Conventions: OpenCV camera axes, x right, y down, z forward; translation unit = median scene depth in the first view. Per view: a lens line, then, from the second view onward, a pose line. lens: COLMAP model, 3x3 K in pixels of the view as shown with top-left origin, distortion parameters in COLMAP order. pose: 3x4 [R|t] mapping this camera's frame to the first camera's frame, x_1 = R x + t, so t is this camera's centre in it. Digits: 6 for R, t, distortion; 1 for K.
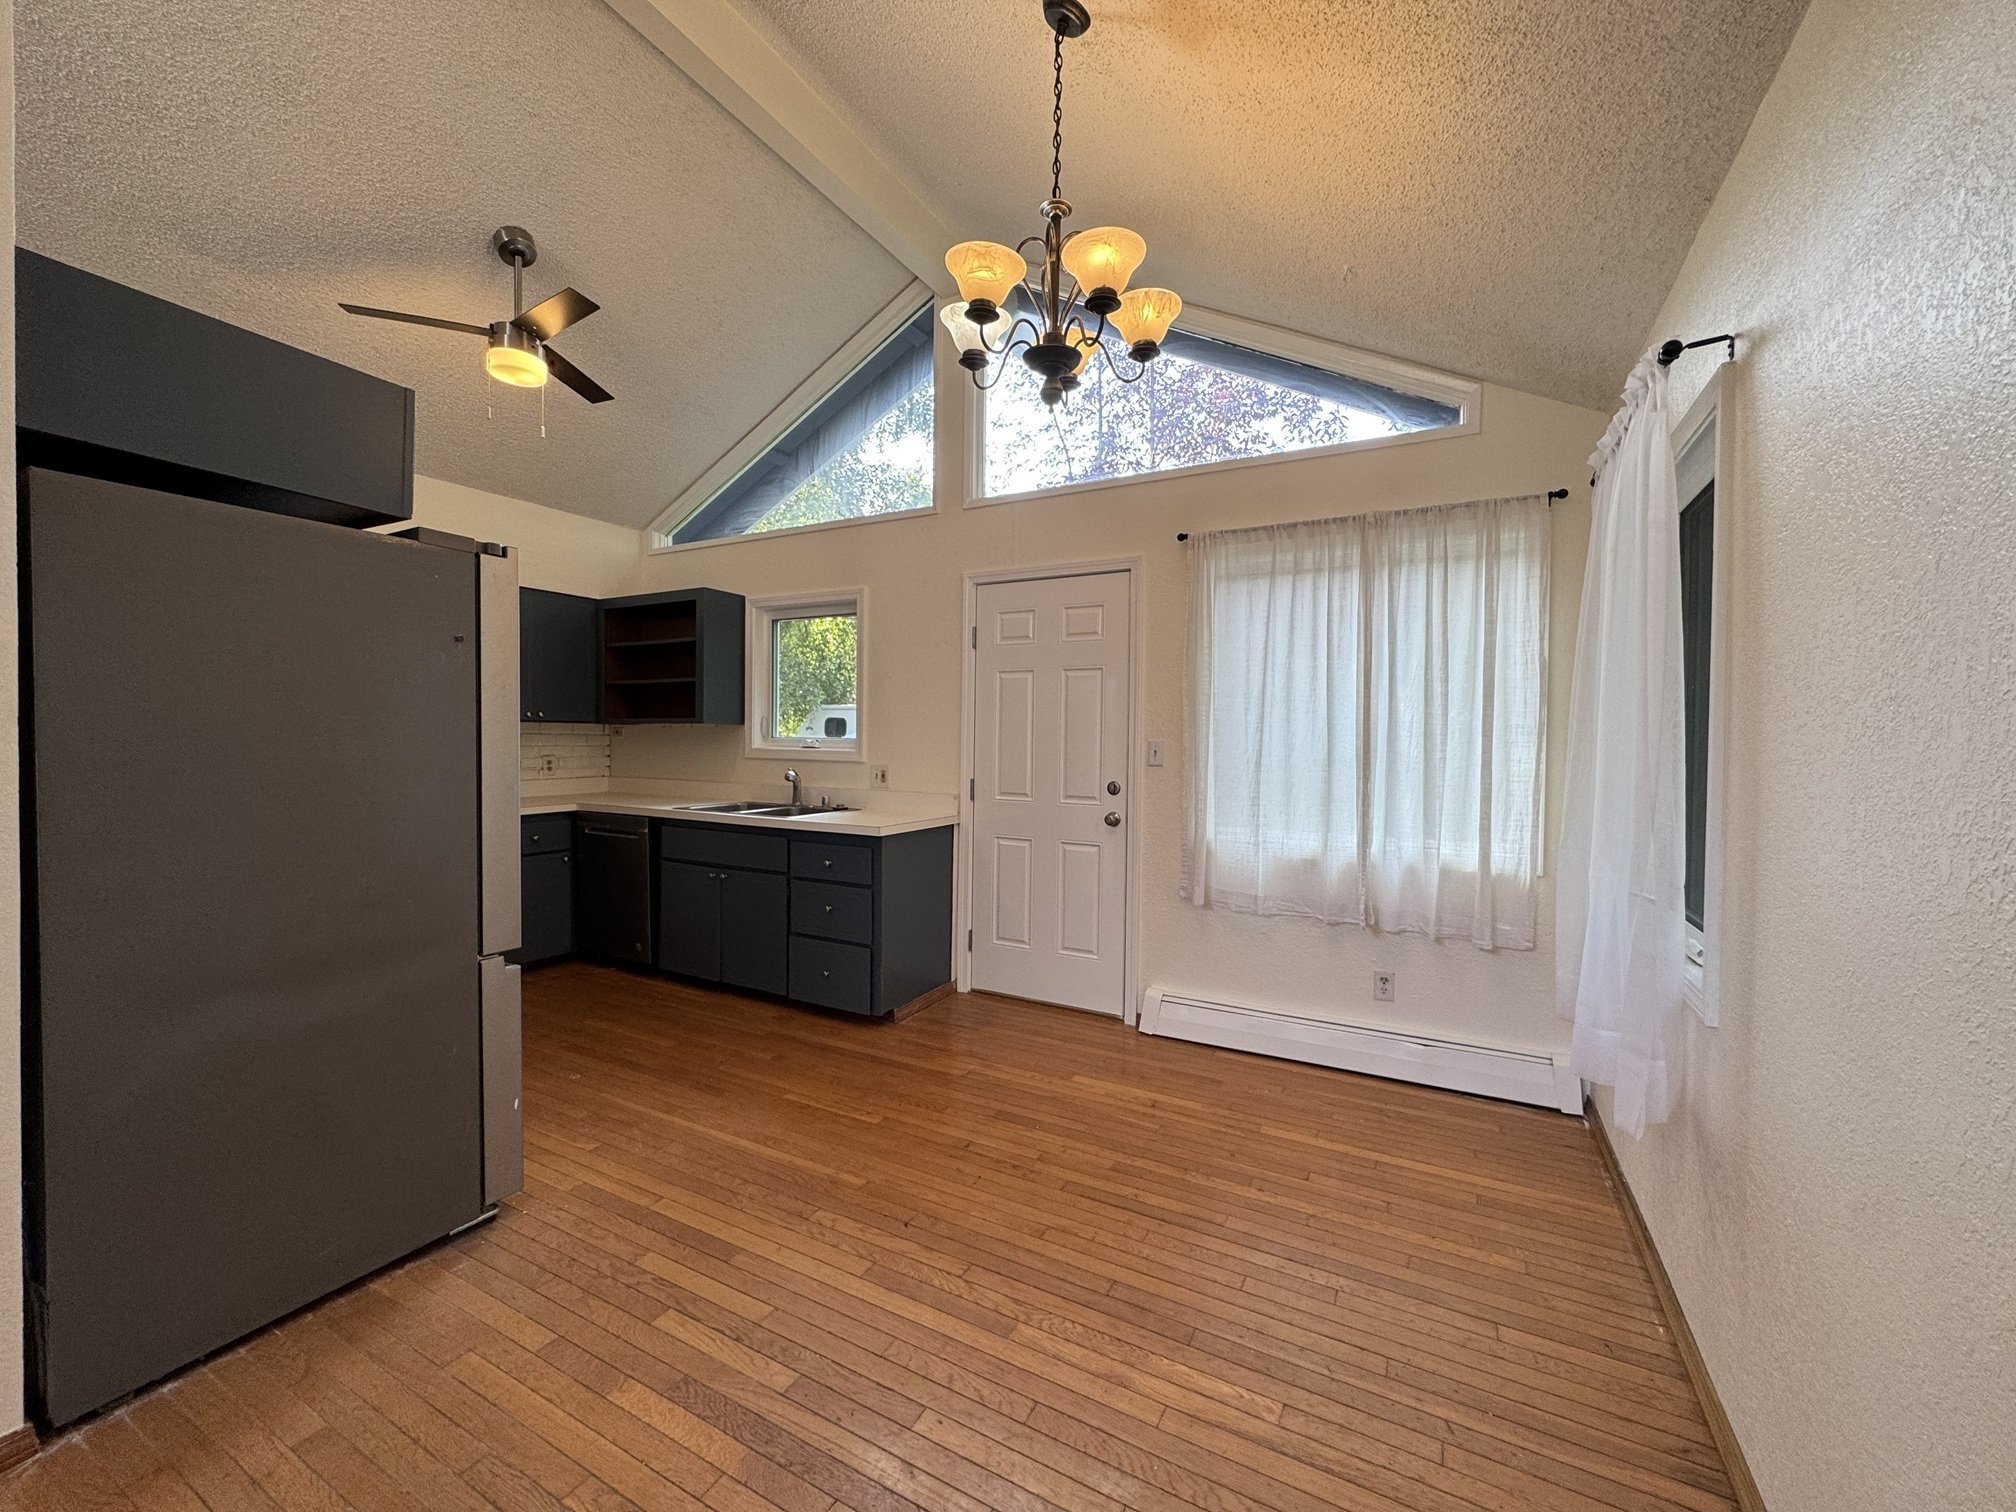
lens RADIAL K [[803.7, 0, 1008.0], [0, 803.7, 756.0], [0, 0, 1]] dist [-0.002432, 0.000391]
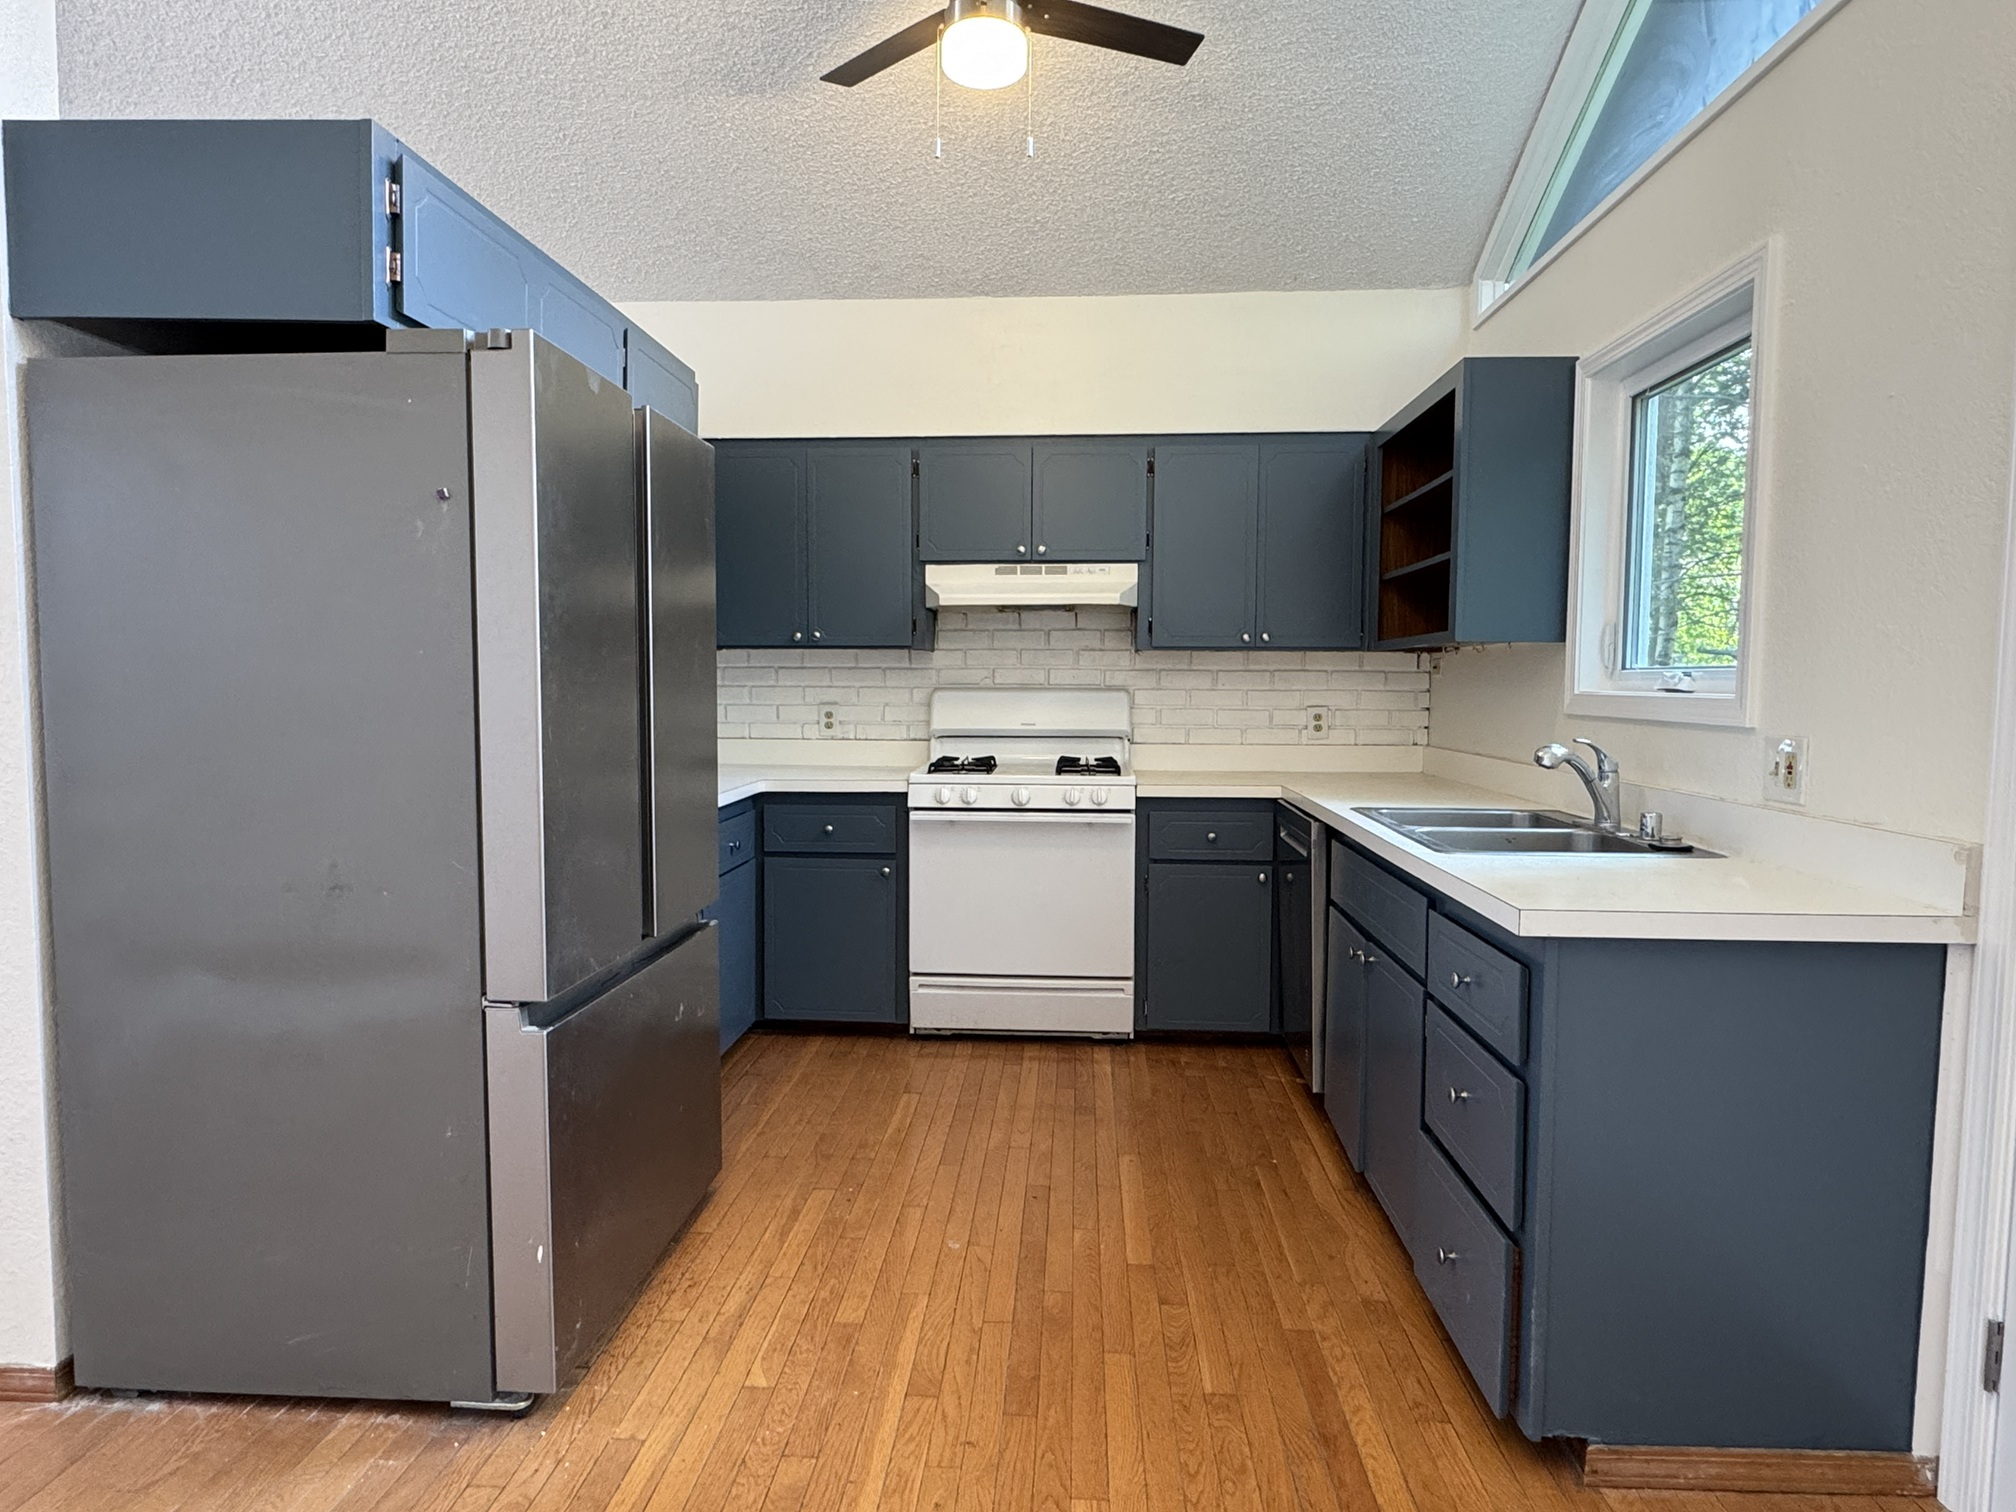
lens RADIAL K [[1184.3, 0, 1008.0], [0, 1184.3, 756.0], [0, 0, 1]] dist [0.005032, 0.000416]
pose [[0.420618, 0.048757, -0.905927, 0.239423], [-0.022091, 0.998809, 0.043499, 0.005630], [0.906969, 0.001716, 0.421194, 0.665809]]
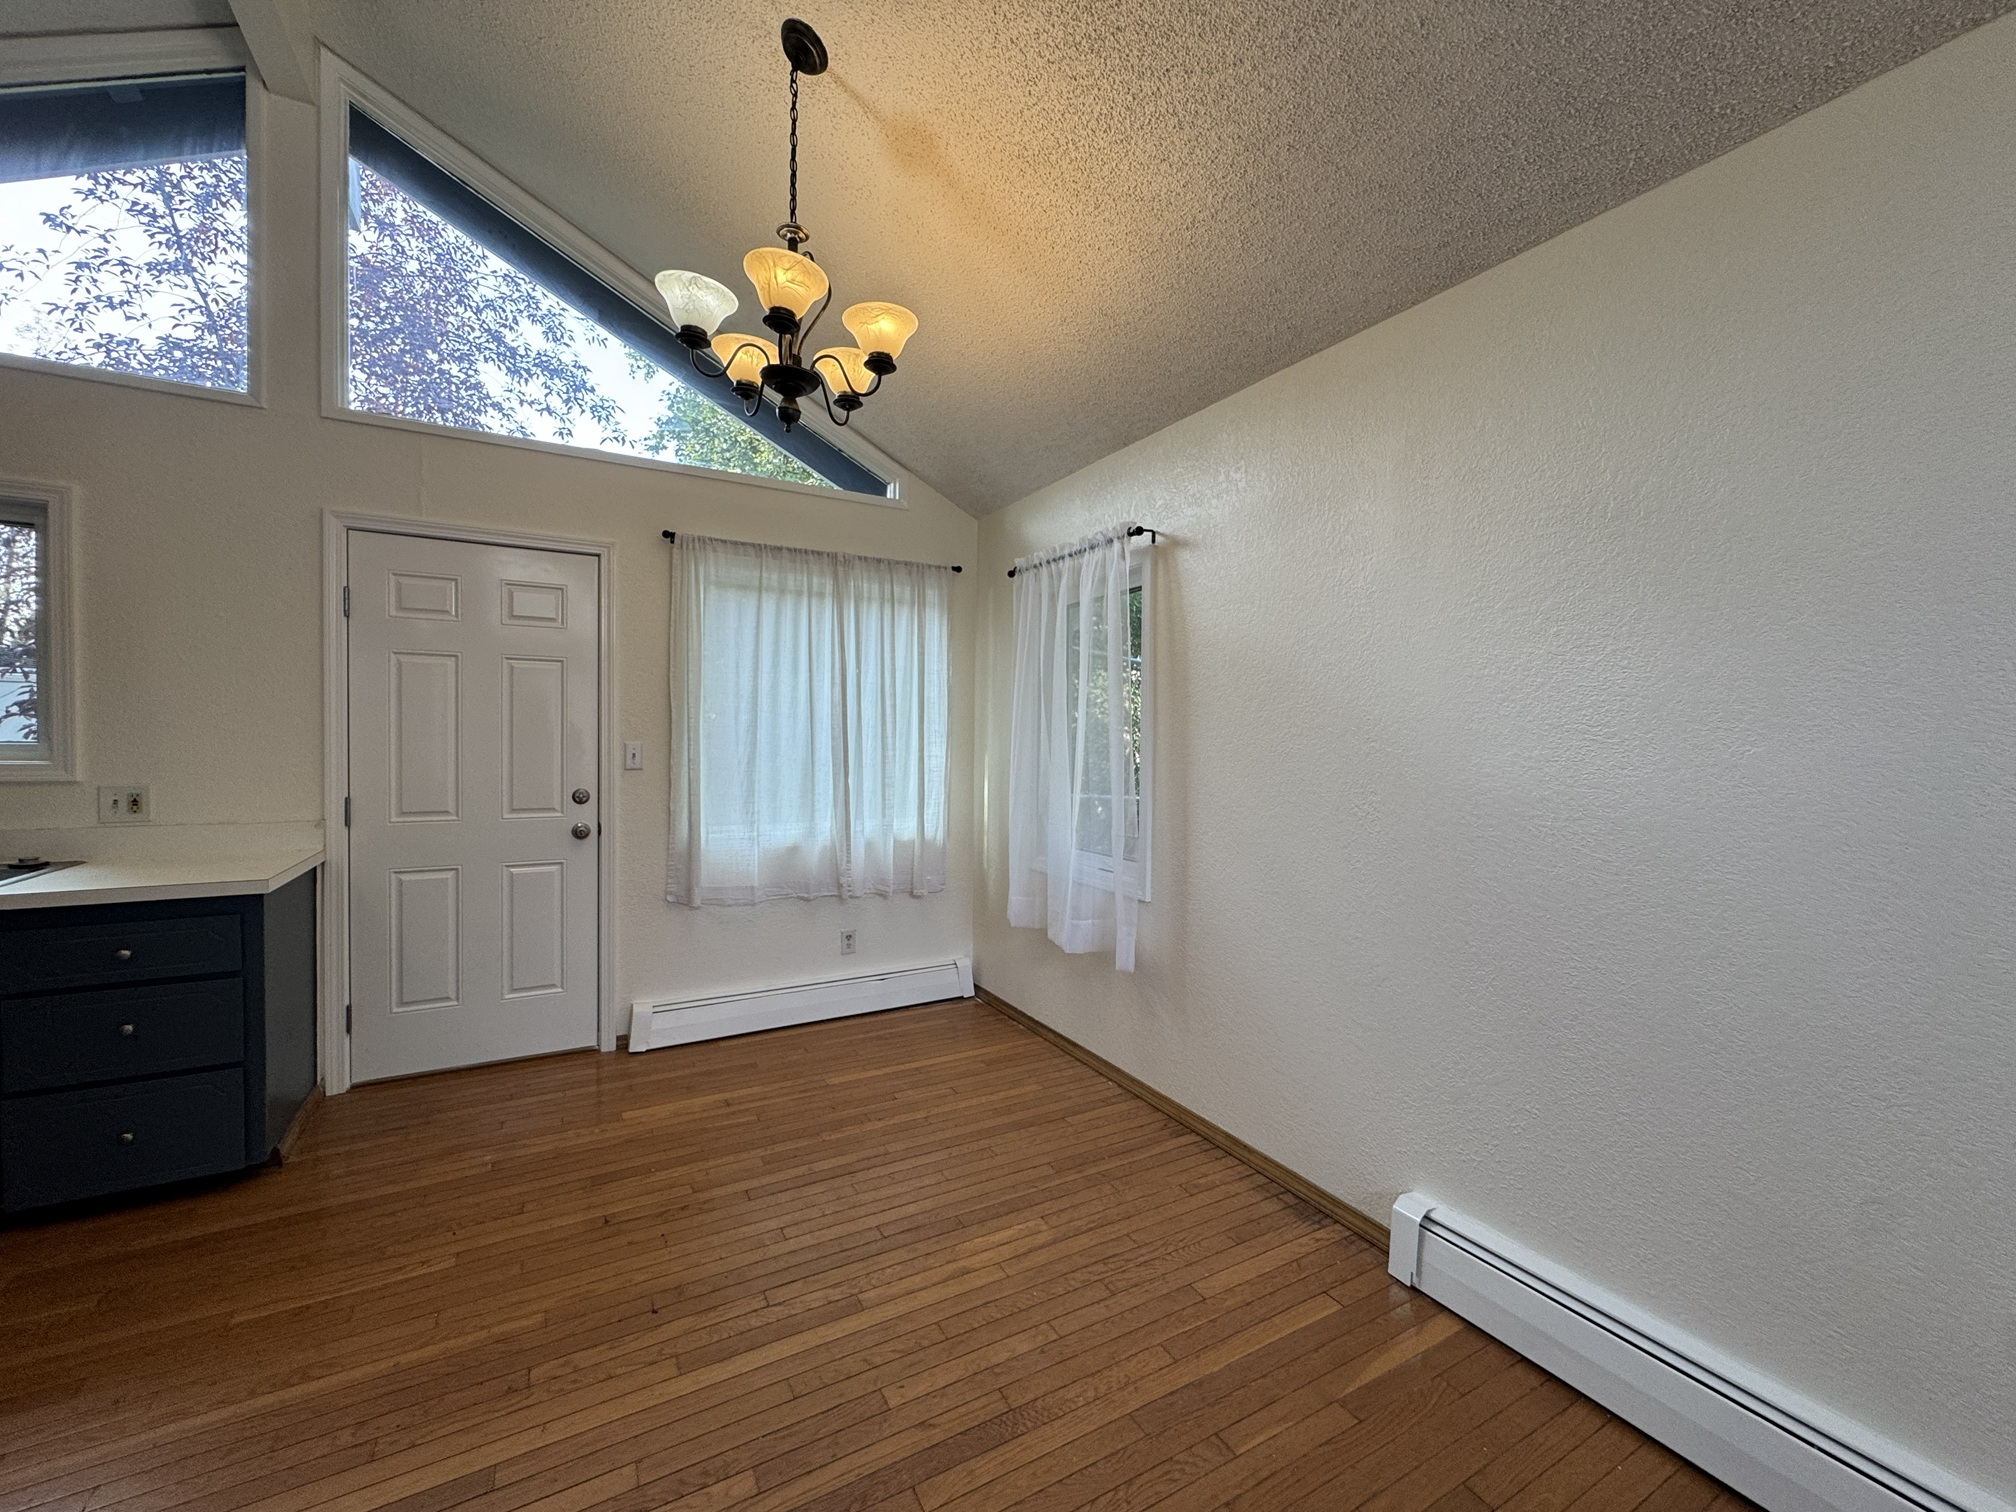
lens RADIAL K [[803.7, 0, 1008.0], [0, 803.7, 756.0], [0, 0, 1]] dist [-0.002432, 0.000391]
pose [[0.534745, -0.027825, 0.844555, -0.444982], [0.011784, 0.999606, 0.025472, -0.026510], [-0.844932, -0.003669, 0.534862, 0.145461]]
